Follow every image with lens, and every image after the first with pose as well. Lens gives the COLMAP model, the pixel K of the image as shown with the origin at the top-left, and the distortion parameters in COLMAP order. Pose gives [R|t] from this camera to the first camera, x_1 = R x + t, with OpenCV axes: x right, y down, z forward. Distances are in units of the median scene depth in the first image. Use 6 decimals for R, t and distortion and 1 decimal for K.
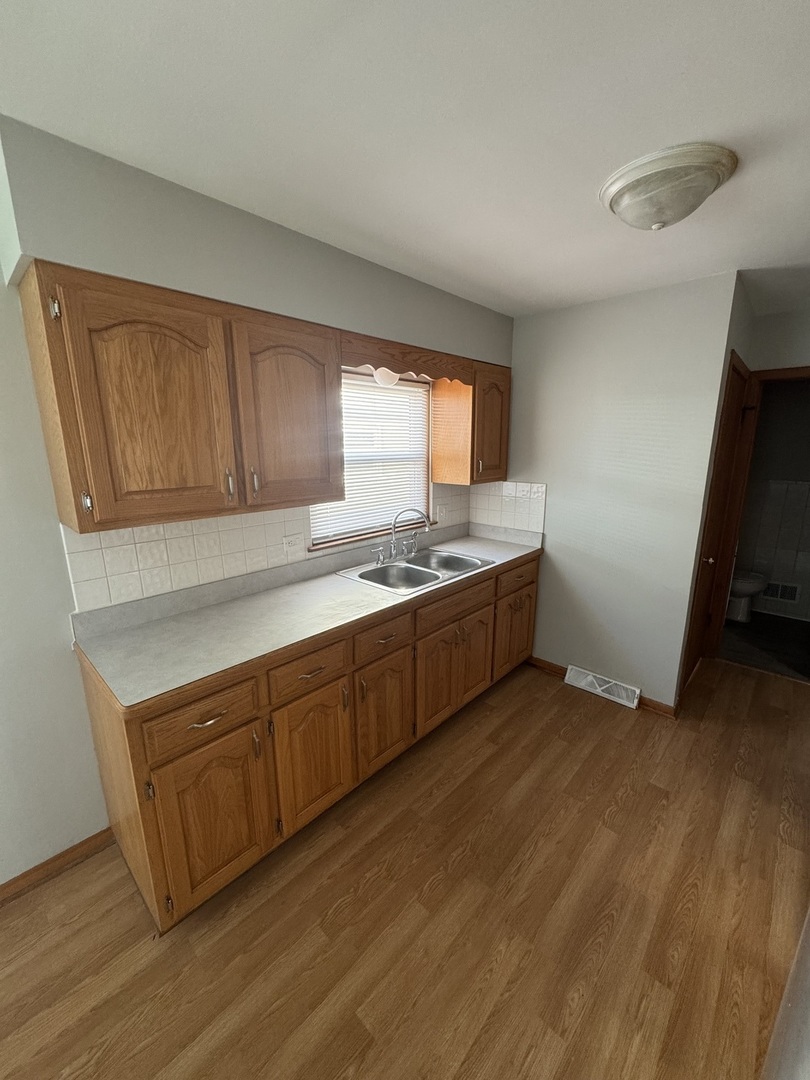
lens RADIAL K [[430.3, 0, 405.0], [0, 430.3, 540.0], [0, 0, 1]] dist [-0.003881, -0.000157]
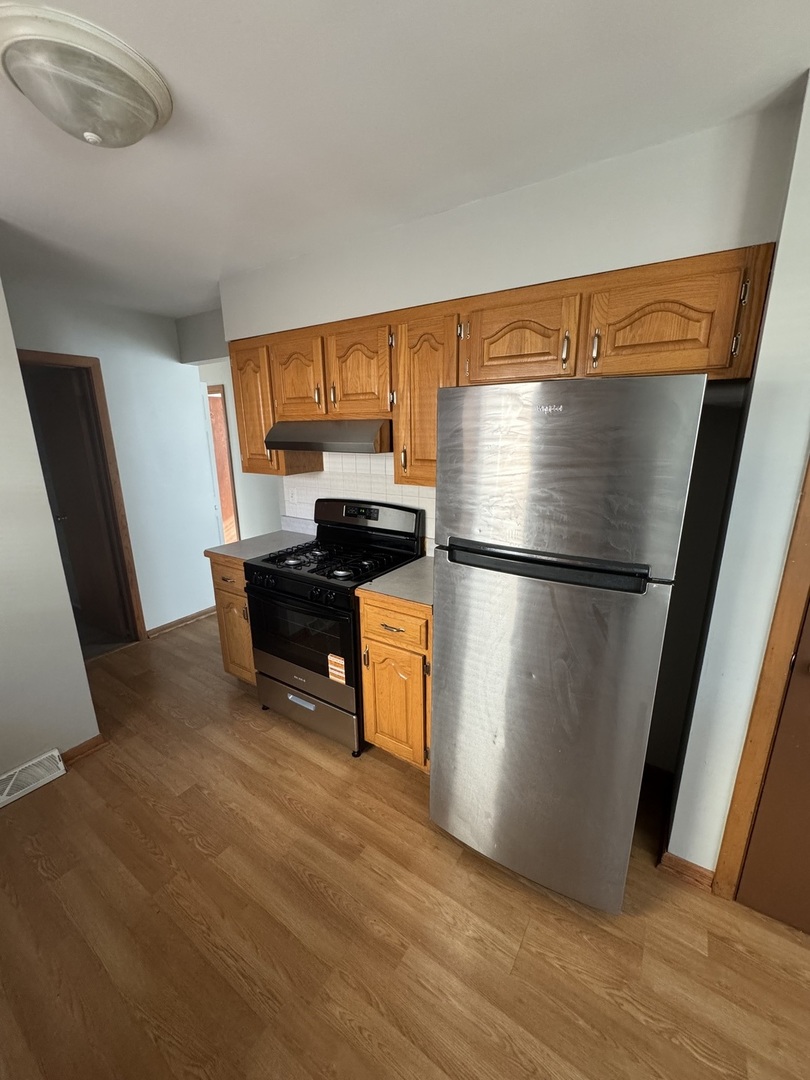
lens RADIAL K [[430.3, 0, 405.0], [0, 430.3, 540.0], [0, 0, 1]] dist [-0.003881, -0.000157]
pose [[-0.160829, -0.240595, 0.957208, -0.299822], [0.226973, 0.934825, 0.273105, -0.107605], [-0.960530, 0.261183, -0.095739, 0.537414]]
